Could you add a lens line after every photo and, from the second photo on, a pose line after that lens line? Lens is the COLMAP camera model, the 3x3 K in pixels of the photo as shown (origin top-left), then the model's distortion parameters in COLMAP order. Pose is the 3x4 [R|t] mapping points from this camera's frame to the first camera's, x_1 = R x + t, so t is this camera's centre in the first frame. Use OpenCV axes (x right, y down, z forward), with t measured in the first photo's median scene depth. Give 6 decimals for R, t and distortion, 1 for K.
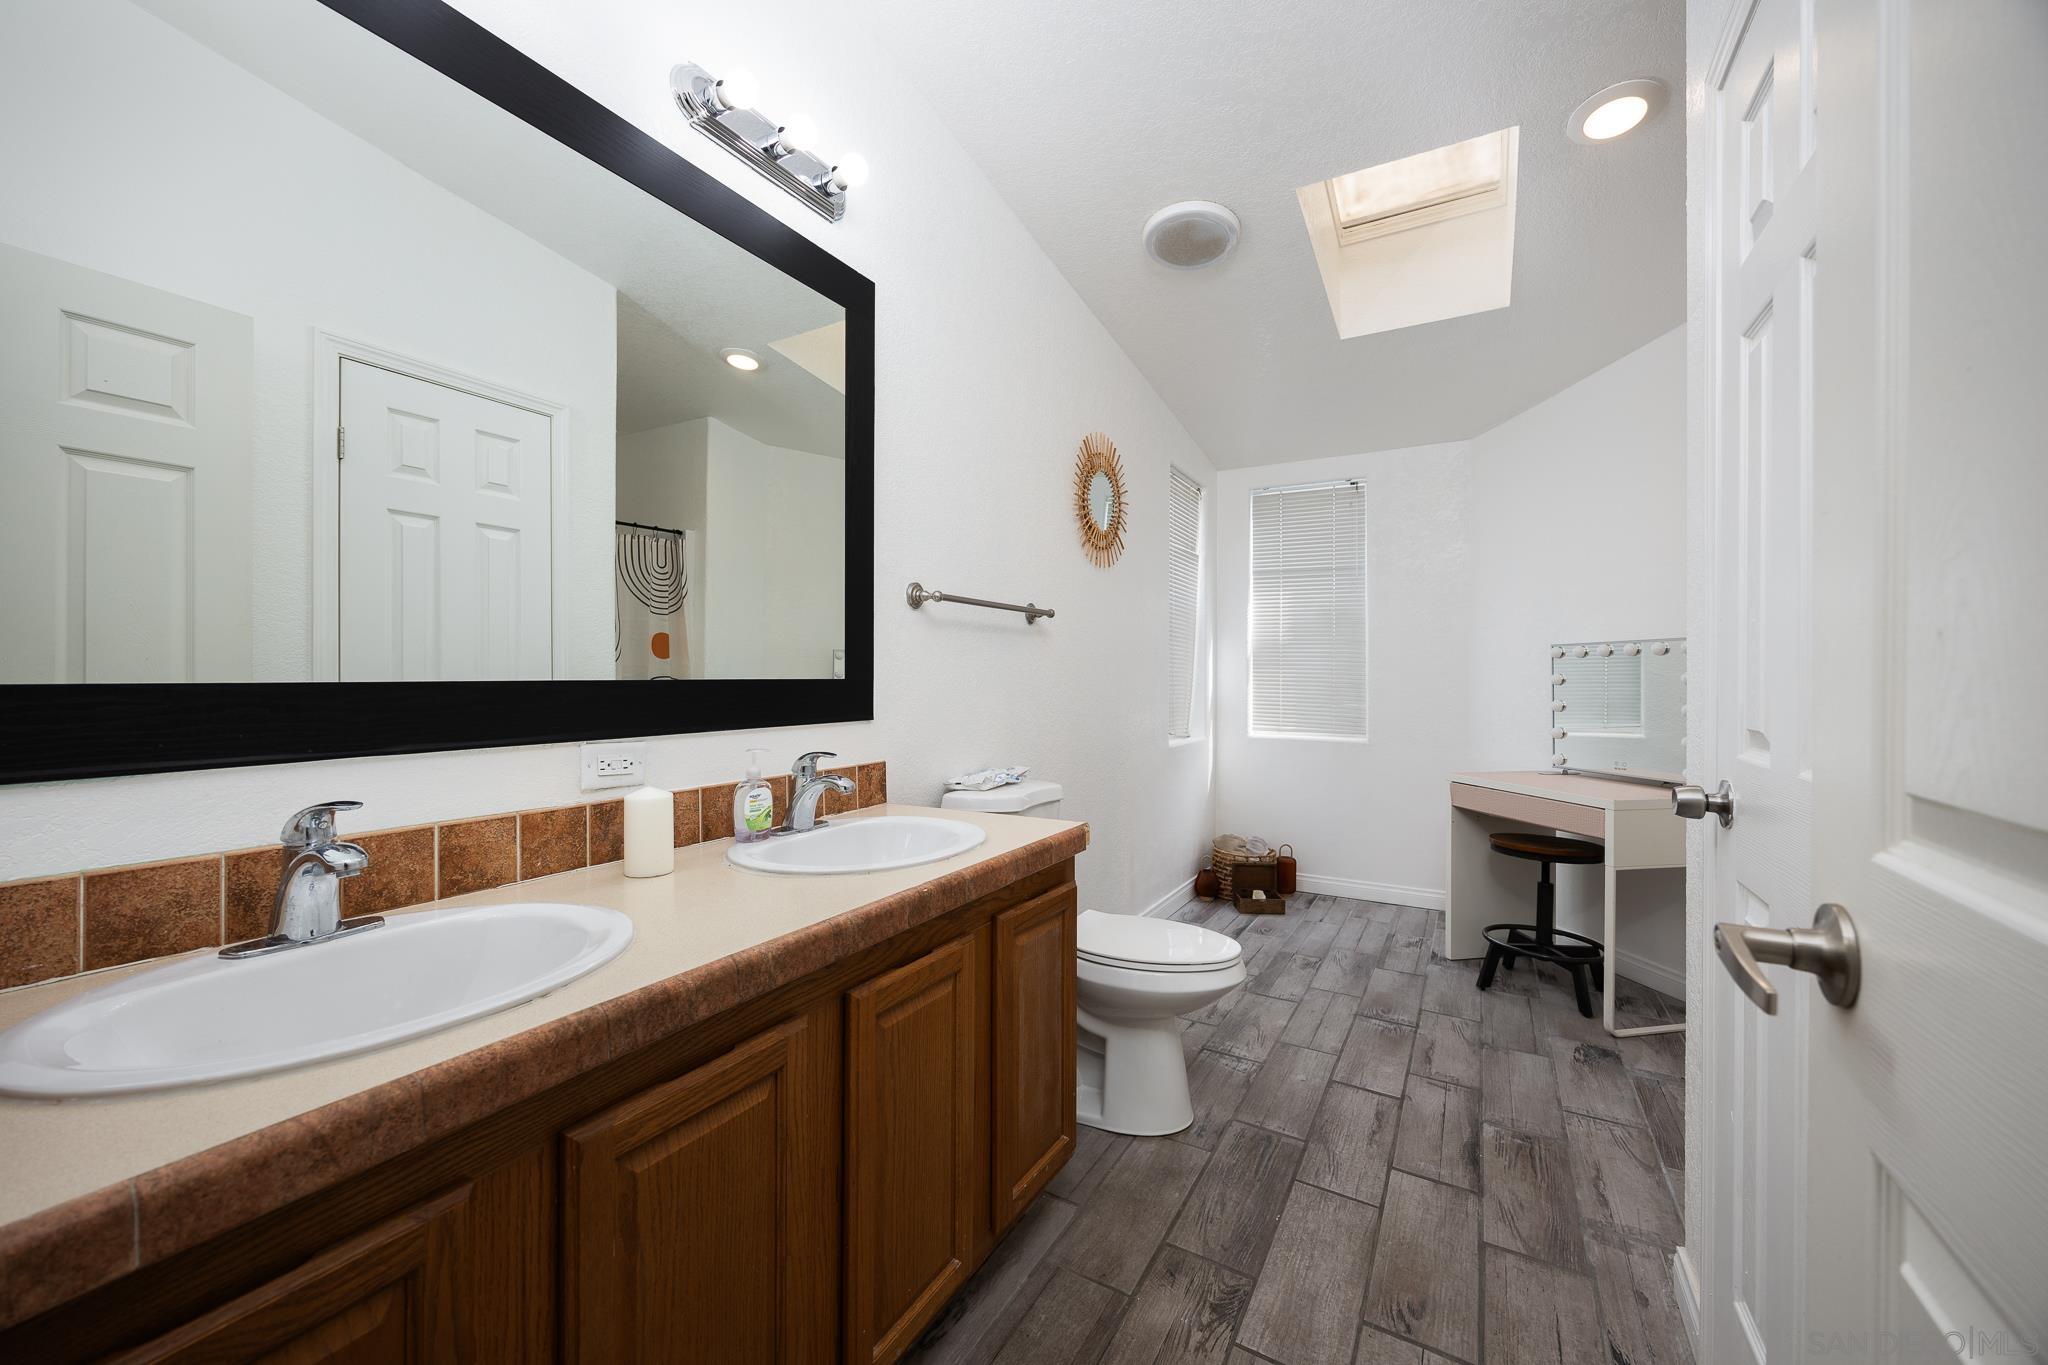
lens RADIAL K [[782.0, 0, 1036.2], [0, 782.0, 687.3], [0, 0, 1]] dist [-0.003351, 0.000246]
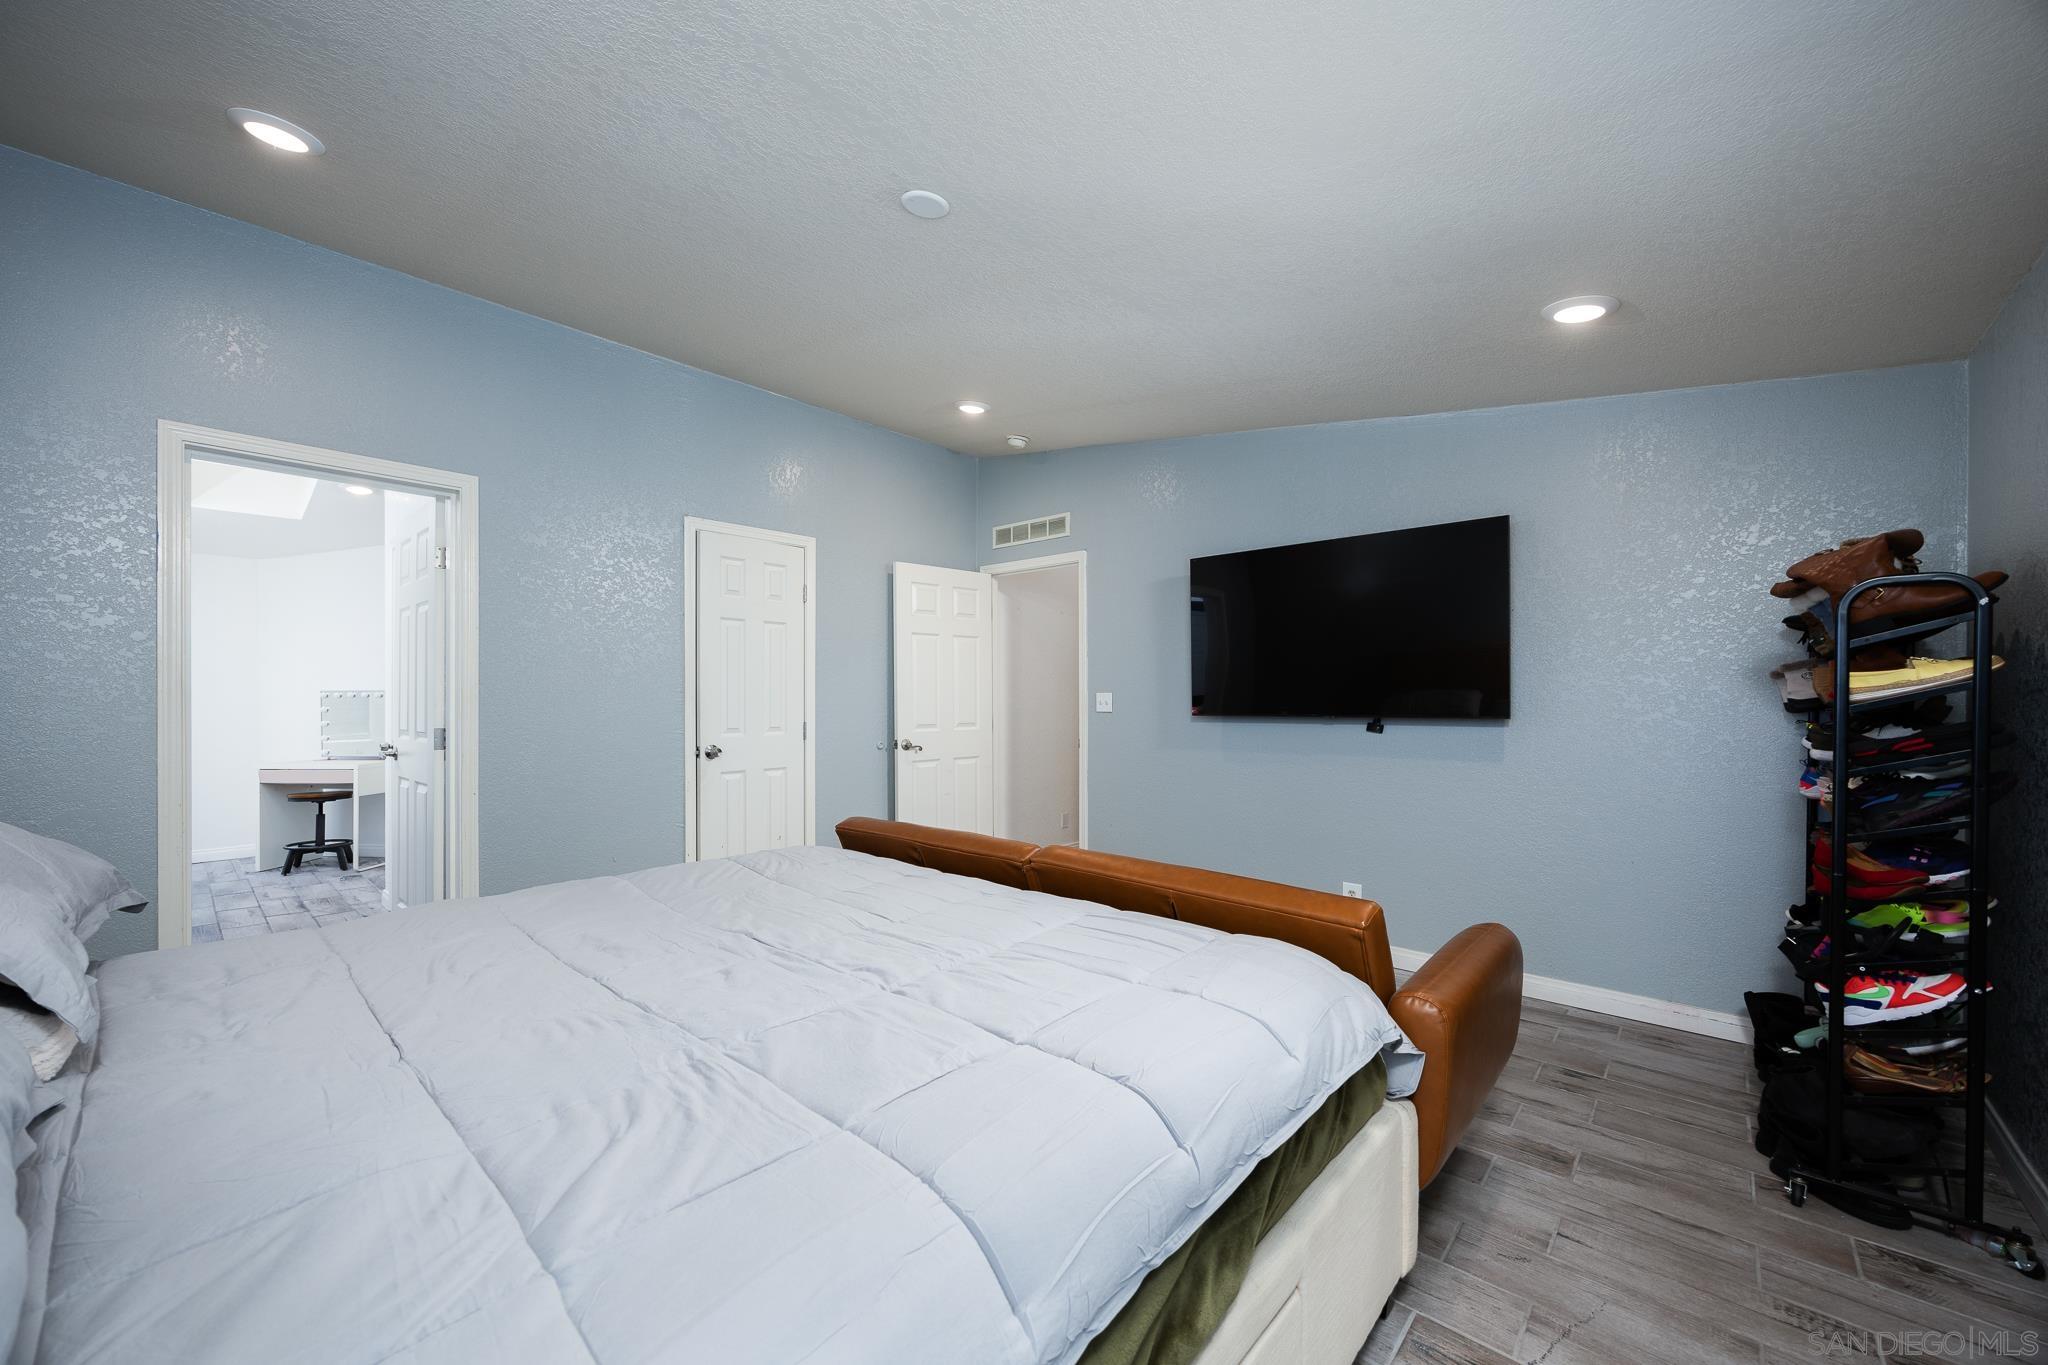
lens RADIAL K [[782.0, 0, 1028.1], [0, 782.0, 712.4], [0, 0, 1]] dist [-0.003351, 0.000246]
pose [[0.220866, -0.014364, 0.975198, -1.235739], [-0.004092, 0.999869, 0.015654, -0.061182], [-0.975296, -0.007448, 0.220778, -1.668262]]
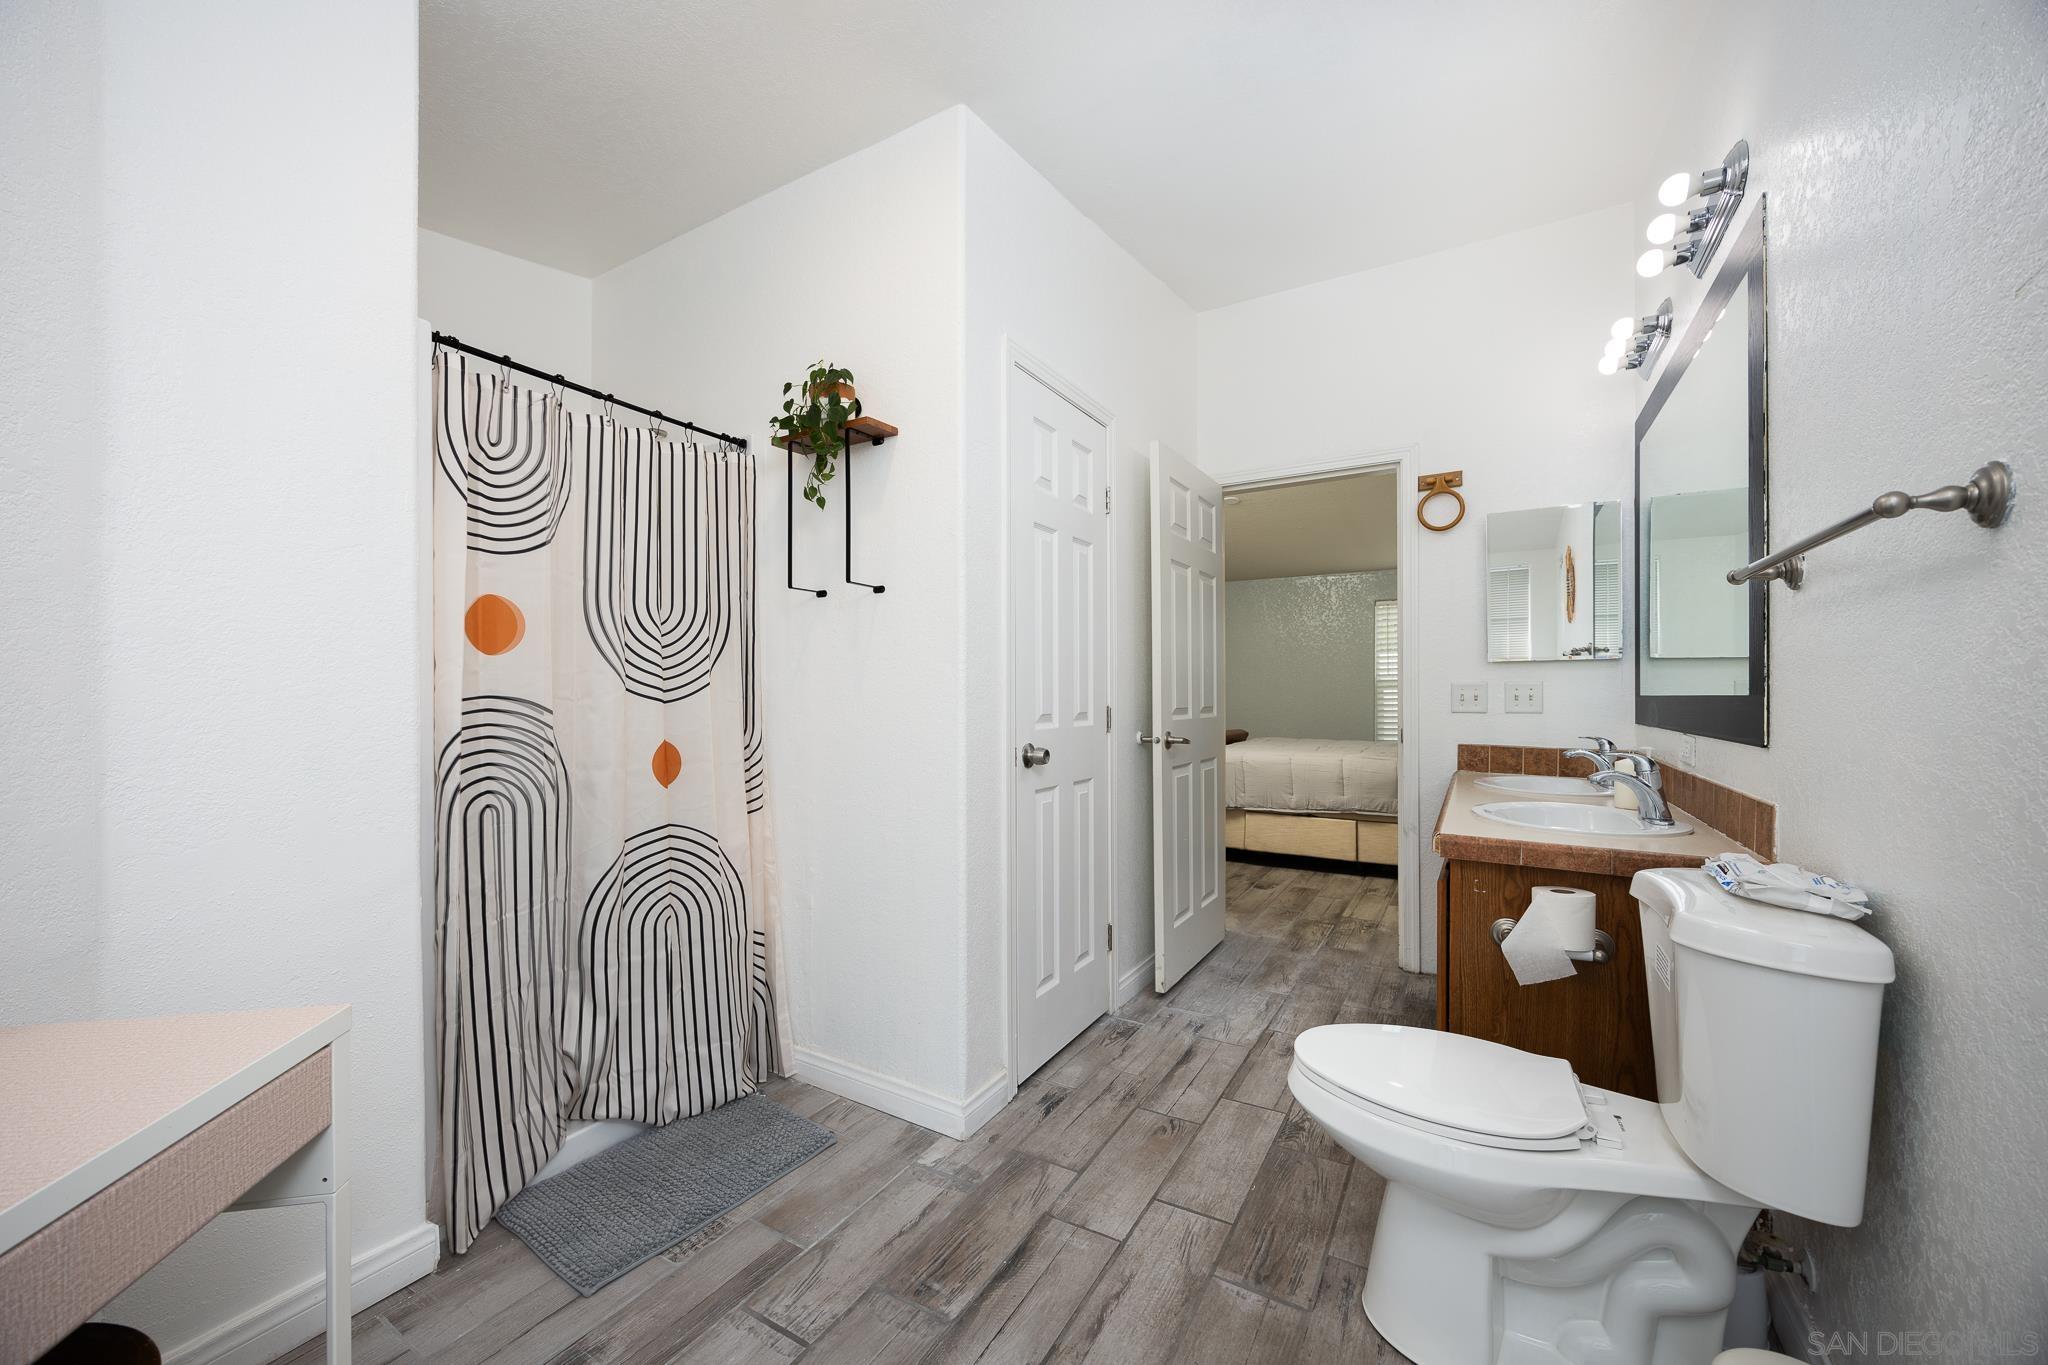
lens RADIAL K [[782.0, 0, 1013.8], [0, 782.0, 683.2], [0, 0, 1]] dist [-0.003351, 0.000246]
pose [[-0.999269, -0.002506, 0.038142, 0.545633], [-0.002455, 0.999996, 0.001399, -0.027714], [-0.038146, 0.001305, -0.999271, 1.897582]]
